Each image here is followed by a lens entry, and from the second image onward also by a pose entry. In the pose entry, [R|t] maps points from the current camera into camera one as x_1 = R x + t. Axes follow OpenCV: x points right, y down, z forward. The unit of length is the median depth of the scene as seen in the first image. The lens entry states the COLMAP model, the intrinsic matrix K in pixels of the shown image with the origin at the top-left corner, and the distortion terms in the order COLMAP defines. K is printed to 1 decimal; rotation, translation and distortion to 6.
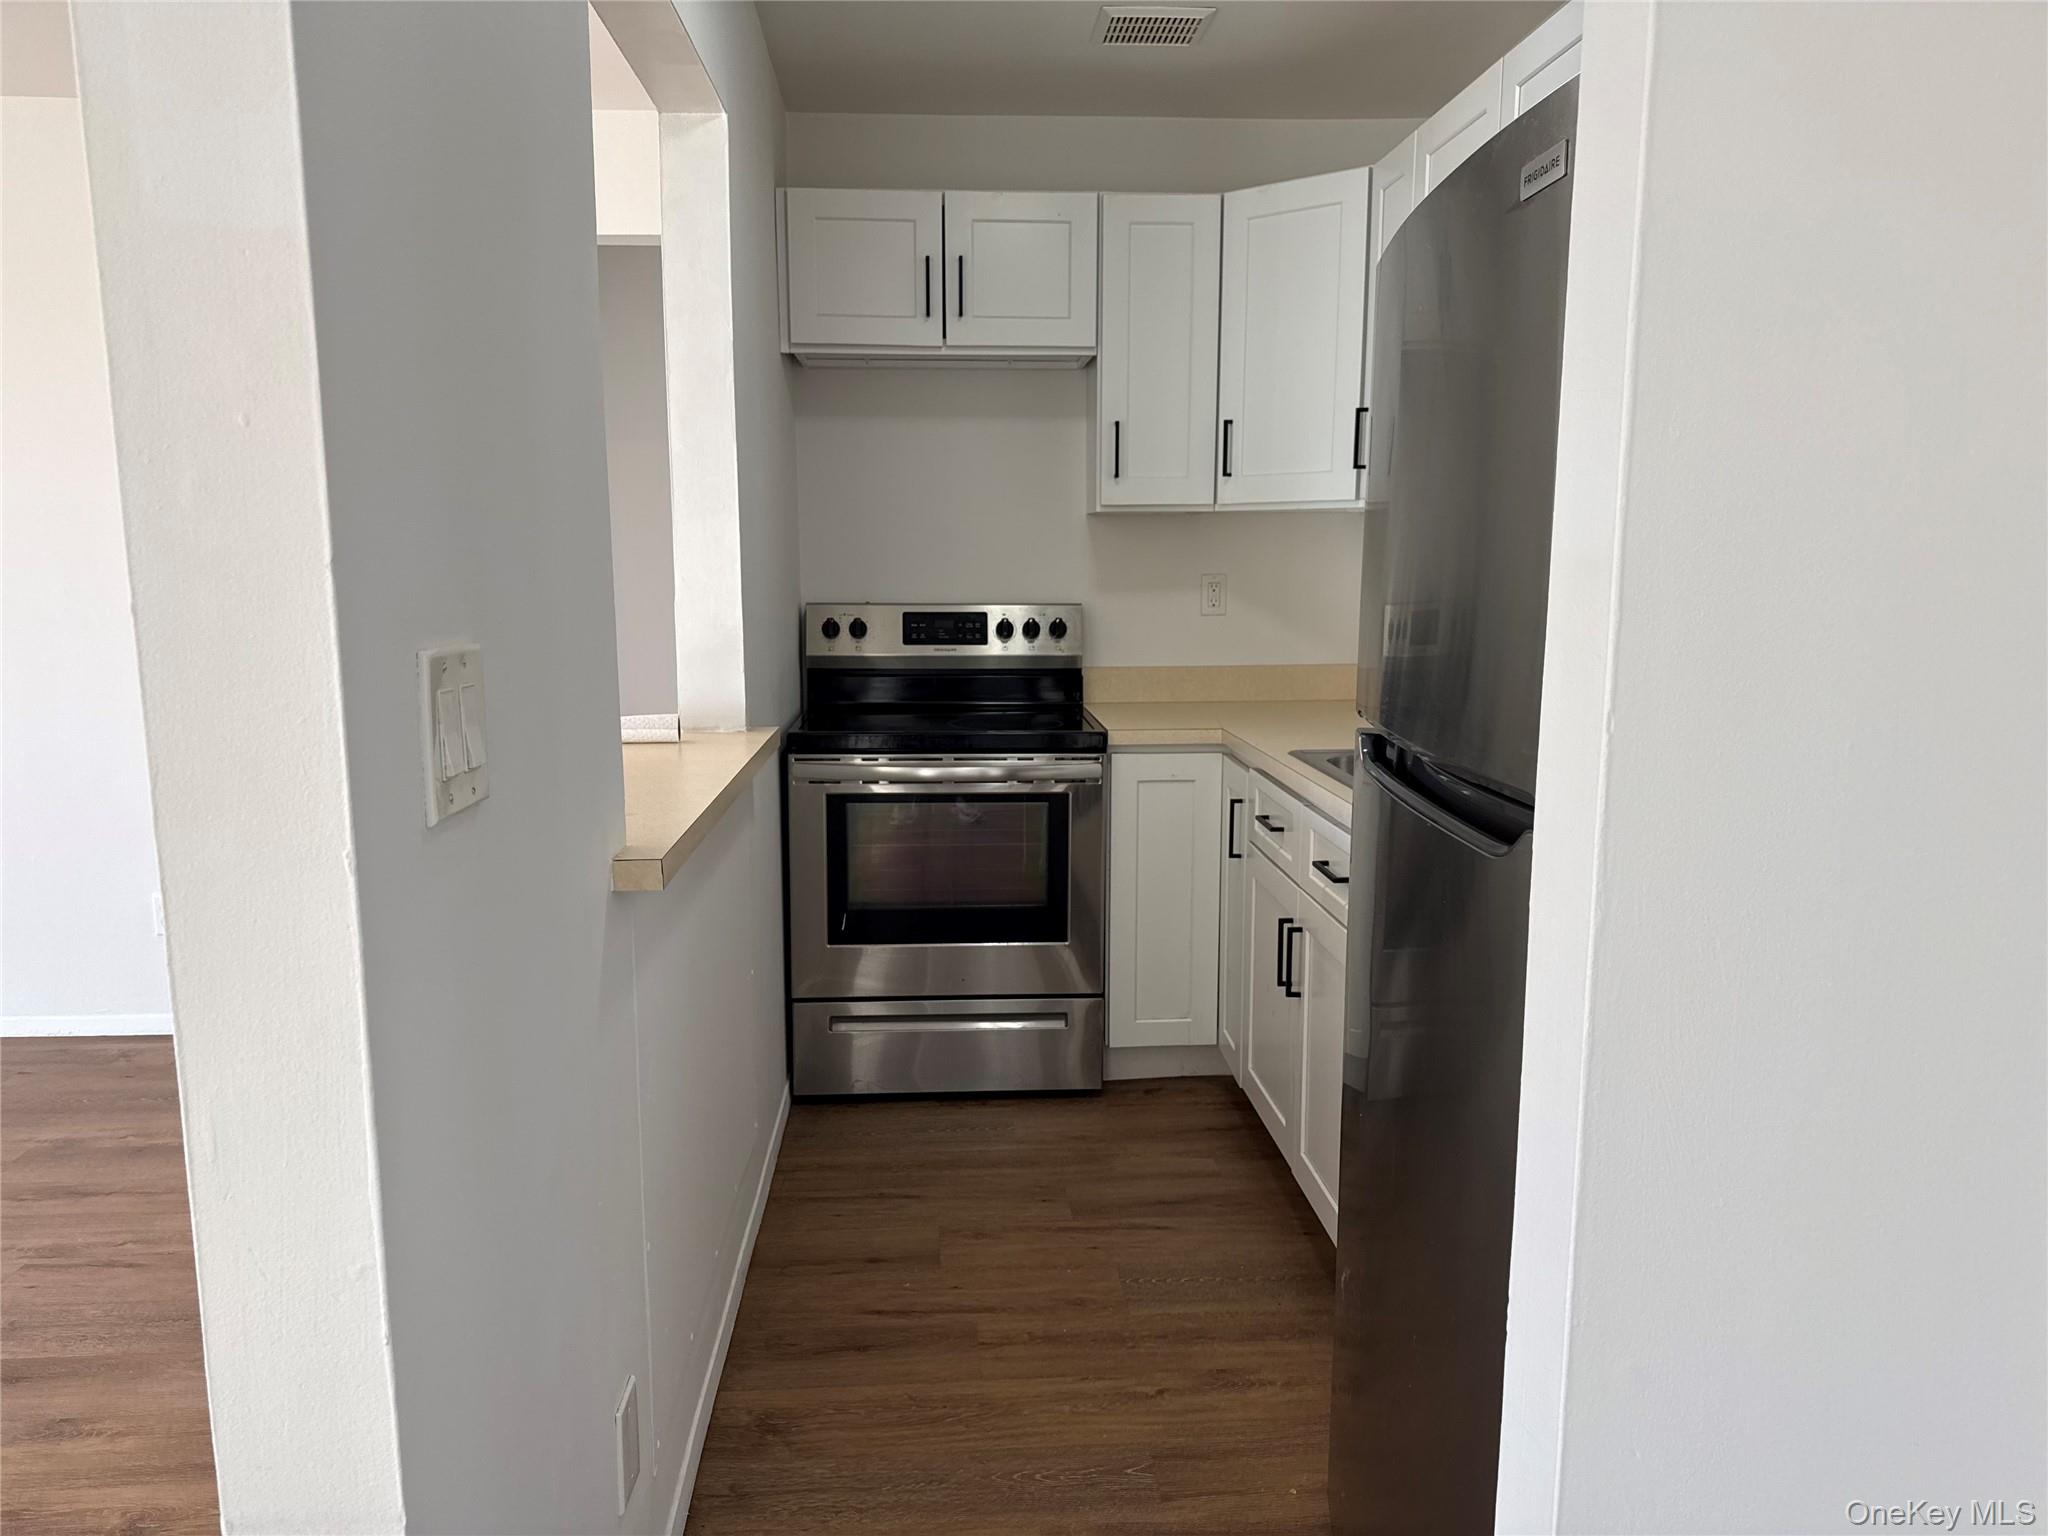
lens RADIAL K [[1450.8, 0, 1023.6], [0, 1450.8, 801.9], [0, 0, 1]] dist [0.053957, -0.059085]
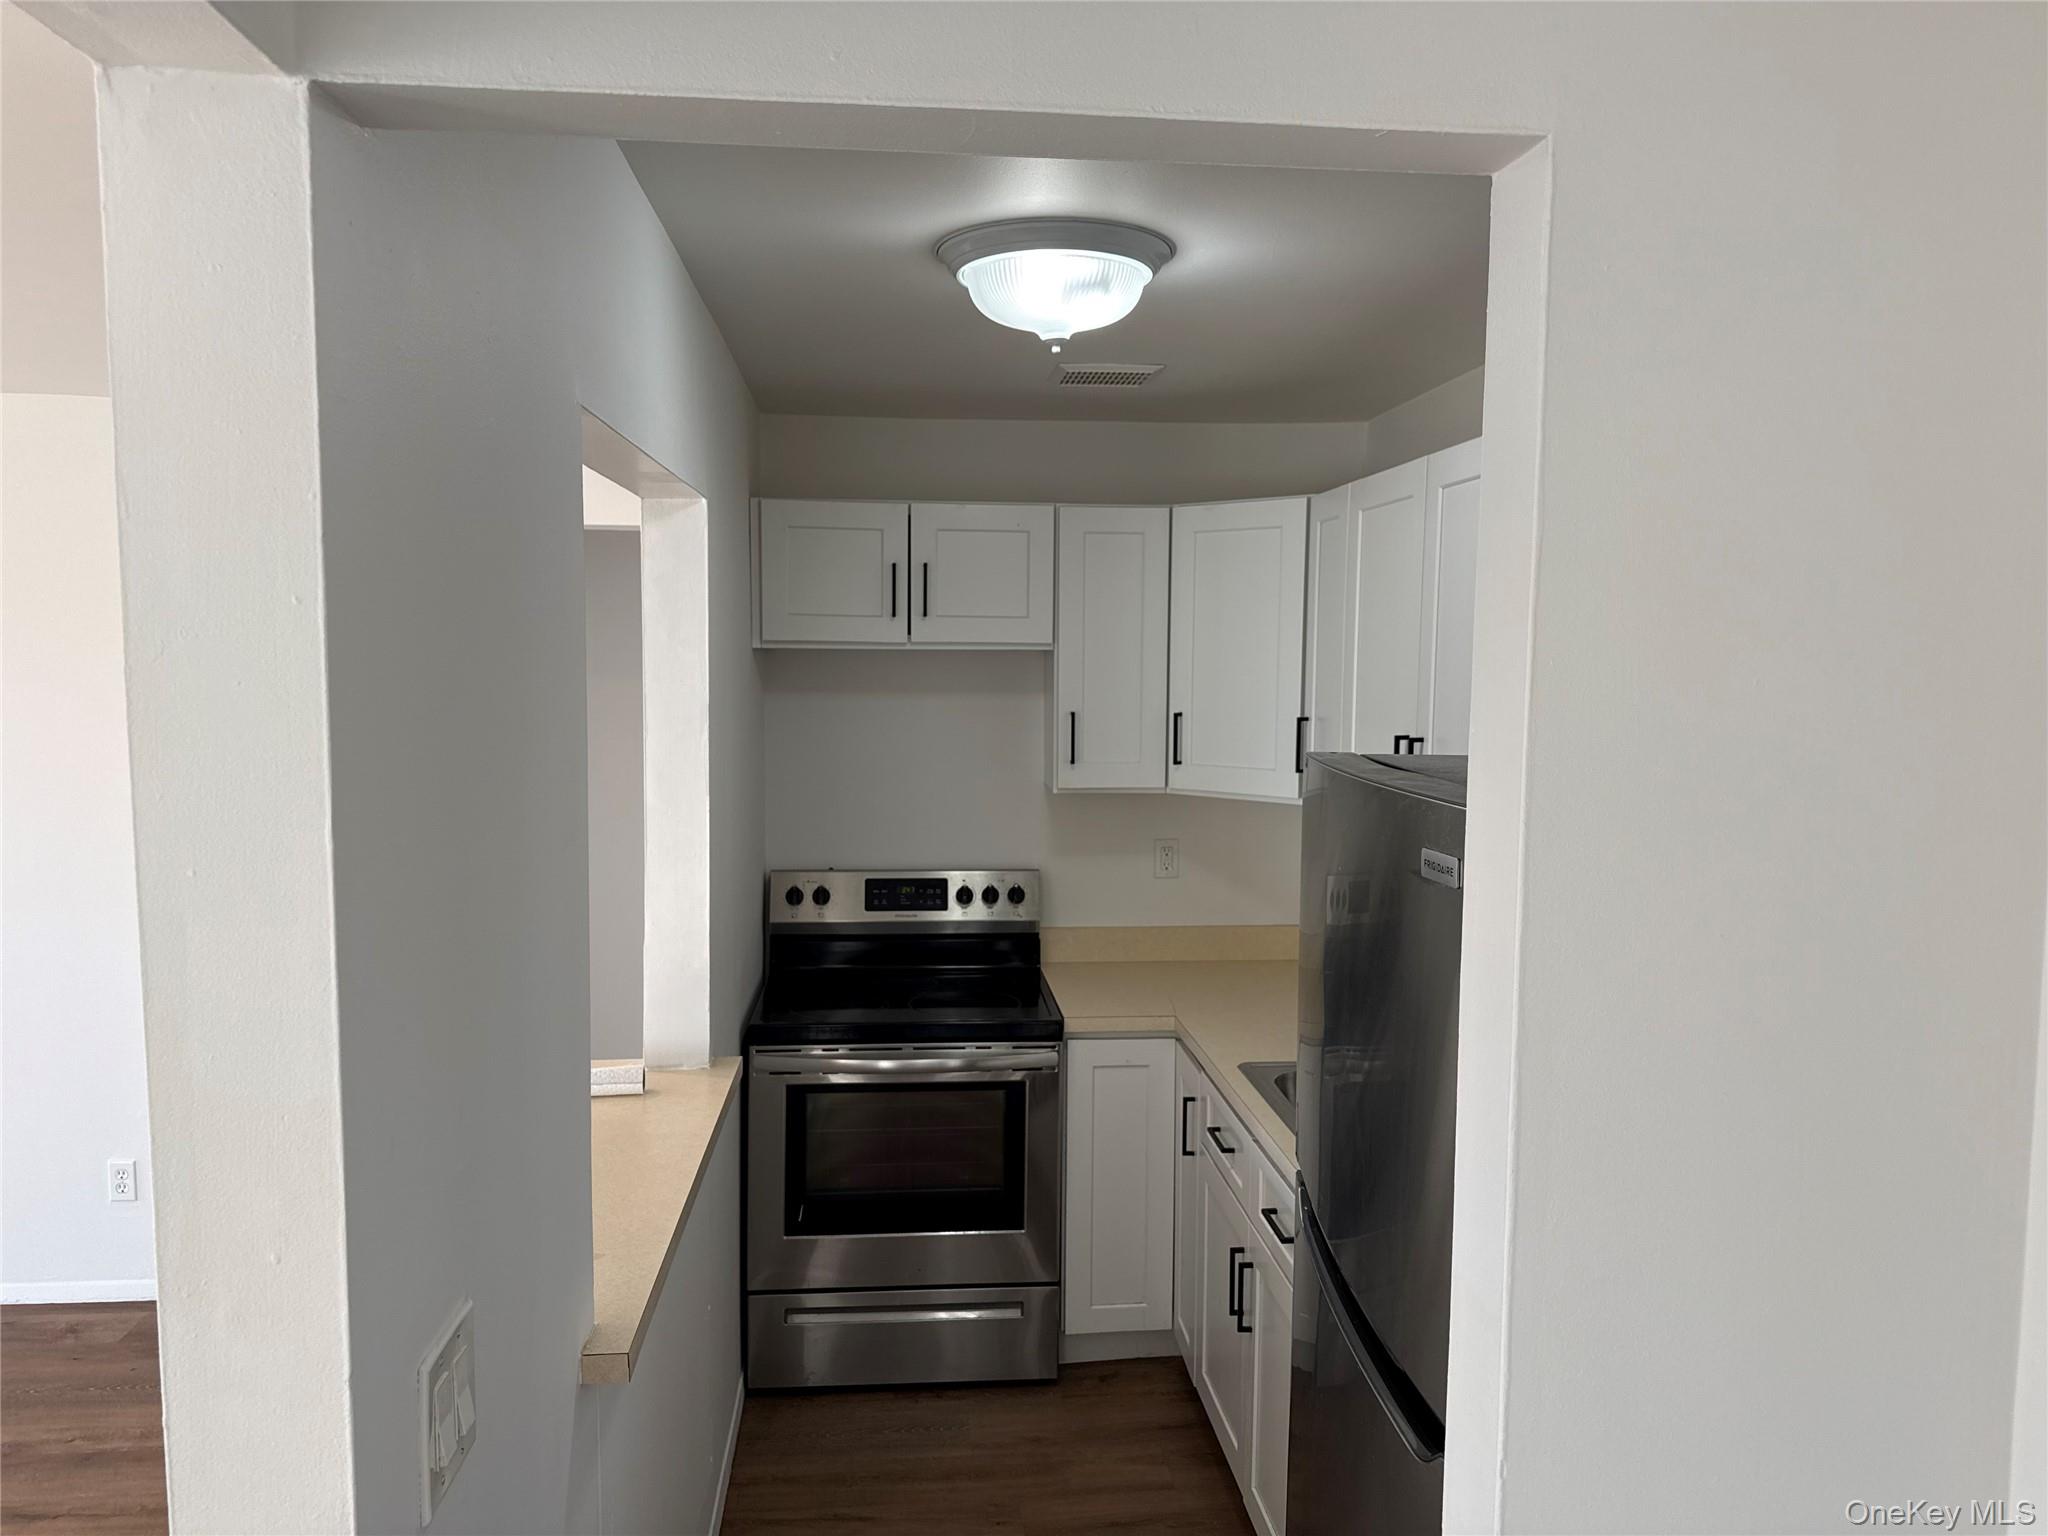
lens RADIAL K [[1450.8, 0, 1041.9], [0, 1450.8, 772.0], [0, 0, 1]] dist [0.053957, -0.059085]
pose [[0.999207, 0.005849, 0.039386, 0.000855], [-0.002155, 0.995646, -0.093185, -0.124634], [-0.039760, 0.093026, 0.994869, -0.038381]]
